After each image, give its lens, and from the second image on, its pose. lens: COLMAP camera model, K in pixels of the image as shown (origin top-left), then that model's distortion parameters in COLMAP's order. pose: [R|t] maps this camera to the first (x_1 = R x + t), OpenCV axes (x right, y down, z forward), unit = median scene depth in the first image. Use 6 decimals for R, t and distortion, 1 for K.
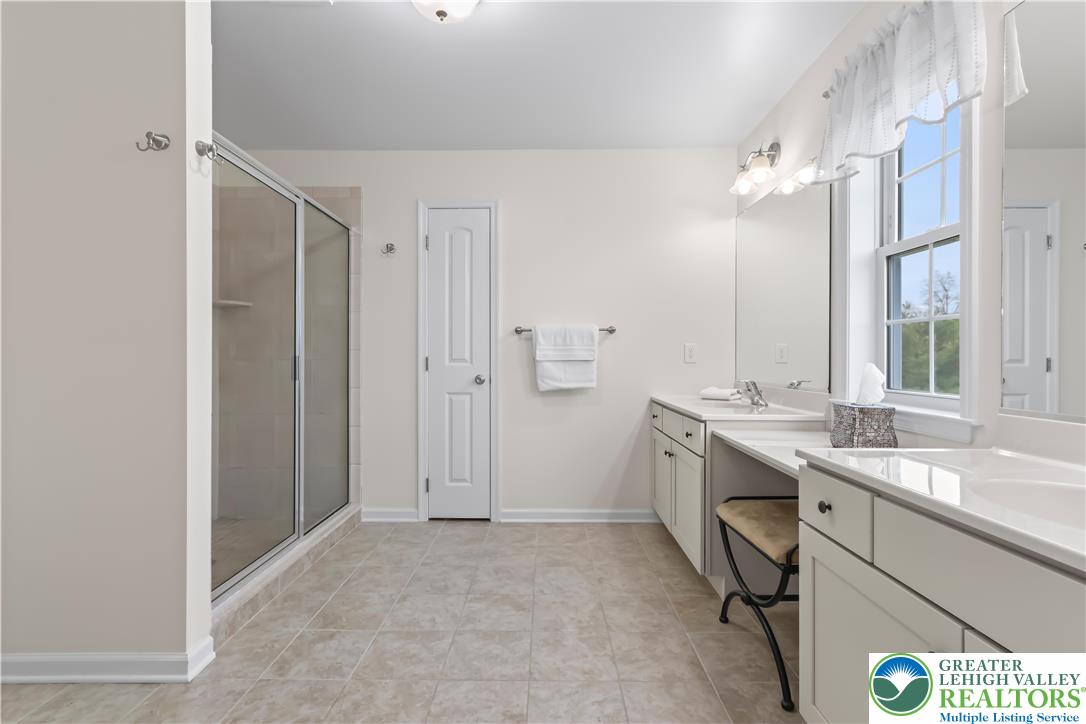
lens RADIAL K [[506.1, 0, 545.7], [0, 506.1, 357.8], [0, 0, 1]] dist [0.001829, 0.002749]
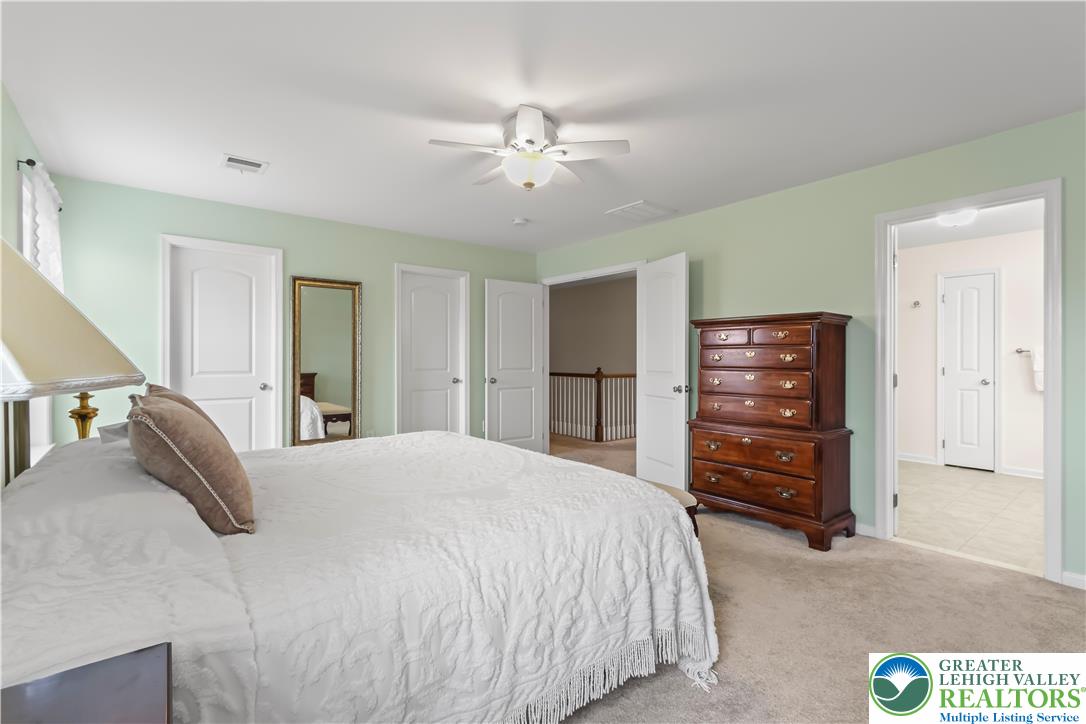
lens RADIAL K [[506.1, 0, 542.2], [0, 506.1, 358.2], [0, 0, 1]] dist [0.001829, 0.002749]
pose [[0.654158, -0.000398, -0.756357, 0.194156], [-0.002979, 0.999991, -0.003103, -0.026501], [0.756352, 0.004282, 0.654151, -1.290058]]
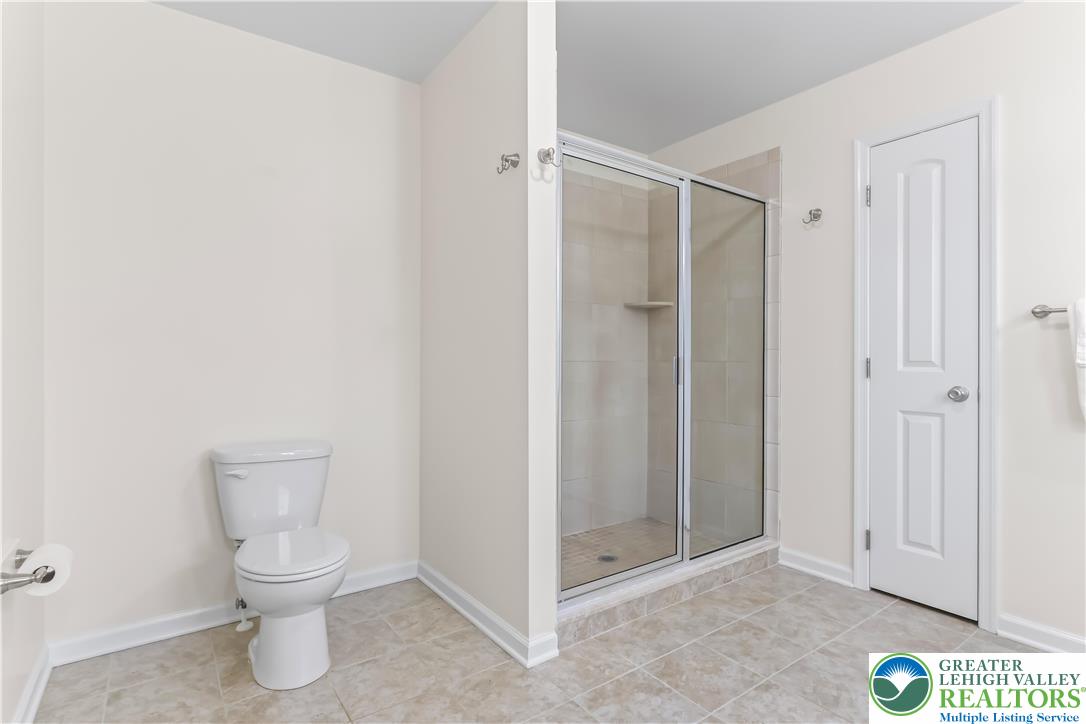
lens RADIAL K [[546.8, 0, 535.1], [0, 546.8, 357.8], [0, 0, 1]] dist [-0.004441, -0.000553]
pose [[0.584670, -0.000216, -0.811271, 0.131470], [-0.001429, 0.999998, -0.001296, -0.000645], [0.811270, 0.001917, 0.584669, 0.210163]]
